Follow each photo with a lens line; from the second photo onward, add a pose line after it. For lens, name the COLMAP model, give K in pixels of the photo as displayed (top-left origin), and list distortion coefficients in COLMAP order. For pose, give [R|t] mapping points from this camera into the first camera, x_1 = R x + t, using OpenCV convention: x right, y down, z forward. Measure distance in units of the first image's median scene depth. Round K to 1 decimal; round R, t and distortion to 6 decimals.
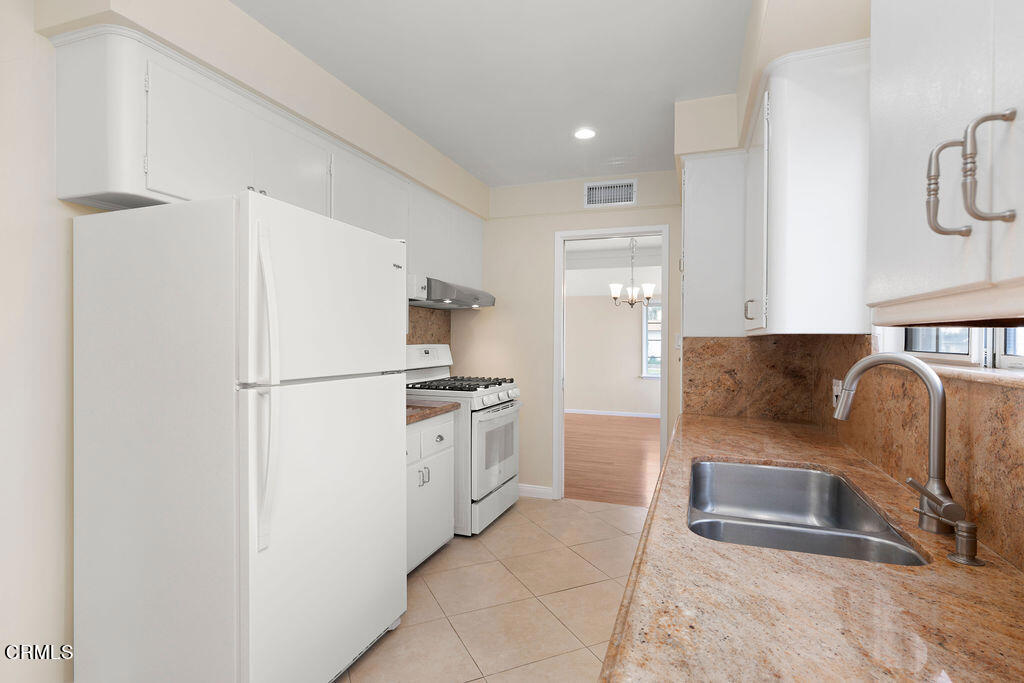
lens RADIAL K [[518.0, 0, 508.1], [0, 518.0, 341.9], [0, 0, 1]] dist [0.004691, 0.000996]
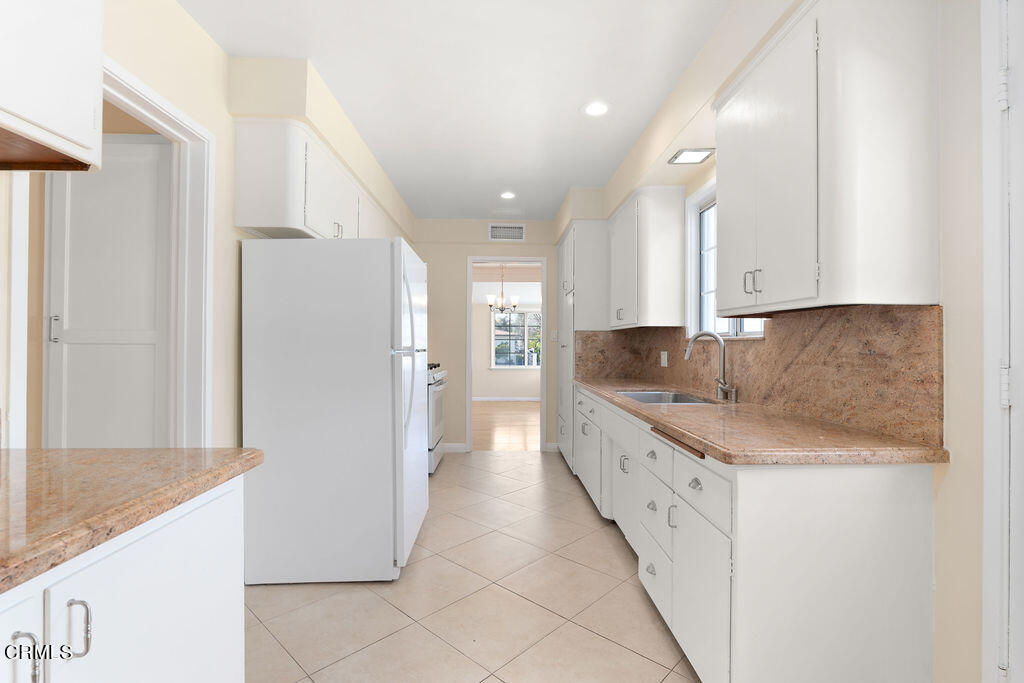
lens RADIAL K [[473.8, 0, 515.9], [0, 473.8, 337.8], [0, 0, 1]] dist [-0.019562, 0.005037]
pose [[0.927666, 0.002335, 0.373405, -0.404046], [0.003572, 0.999879, -0.015127, 0.036134], [-0.373395, 0.015367, 0.927545, -0.320587]]
